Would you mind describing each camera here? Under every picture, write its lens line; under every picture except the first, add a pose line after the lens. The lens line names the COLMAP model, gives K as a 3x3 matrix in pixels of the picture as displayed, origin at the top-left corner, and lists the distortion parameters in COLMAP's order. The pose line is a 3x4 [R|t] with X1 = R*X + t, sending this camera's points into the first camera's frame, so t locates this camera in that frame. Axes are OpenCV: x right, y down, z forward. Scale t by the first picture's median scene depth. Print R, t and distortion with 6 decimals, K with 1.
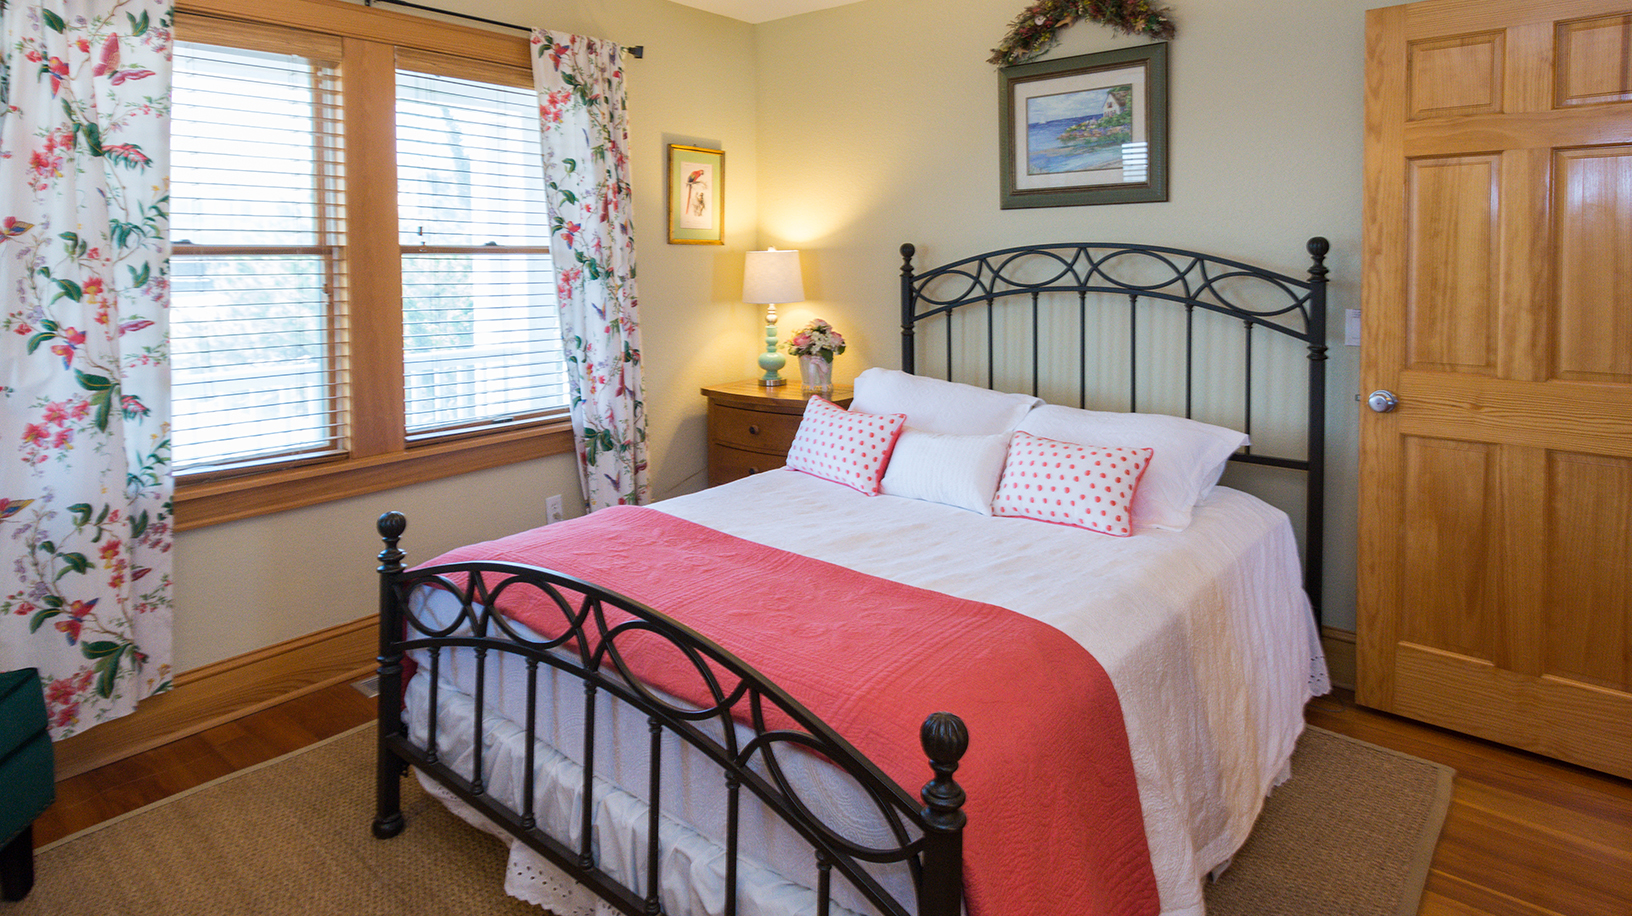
lens RADIAL K [[889.7, 0, 836.9], [0, 889.7, 456.6], [0, 0, 1]] dist [0.021105, -0.015791]
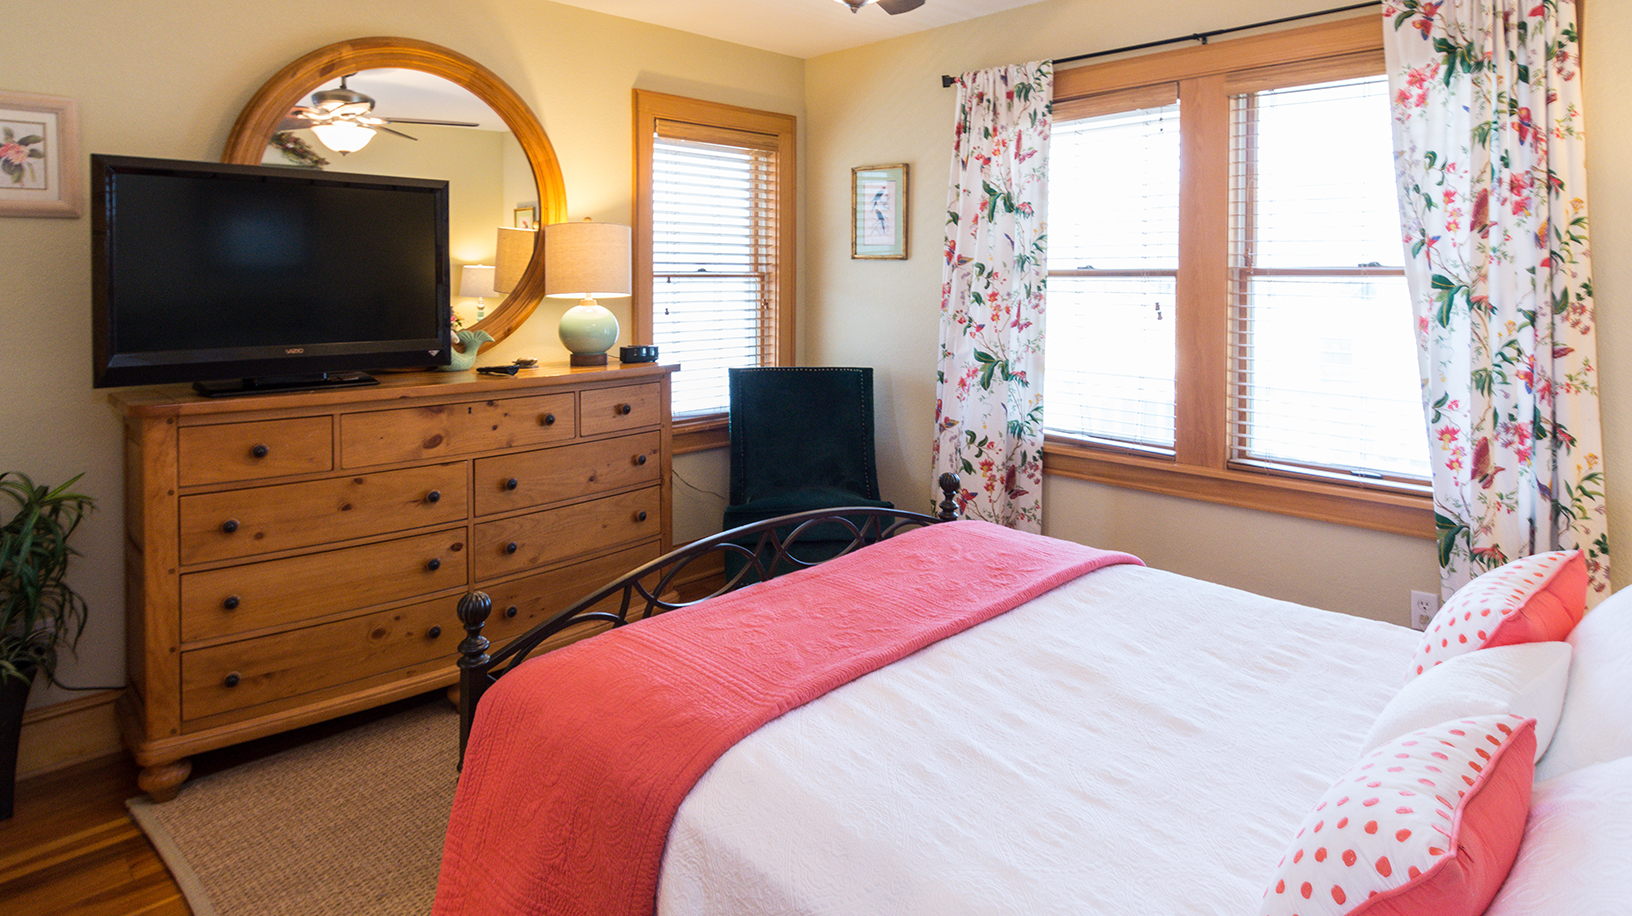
lens RADIAL K [[889.7, 0, 836.9], [0, 889.7, 456.6], [0, 0, 1]] dist [0.021105, -0.015791]
pose [[-0.095375, 0.201780, -0.974776, 0.663678], [-0.223296, 0.949948, 0.218488, -0.176488], [0.970073, 0.238502, -0.045544, 0.755885]]
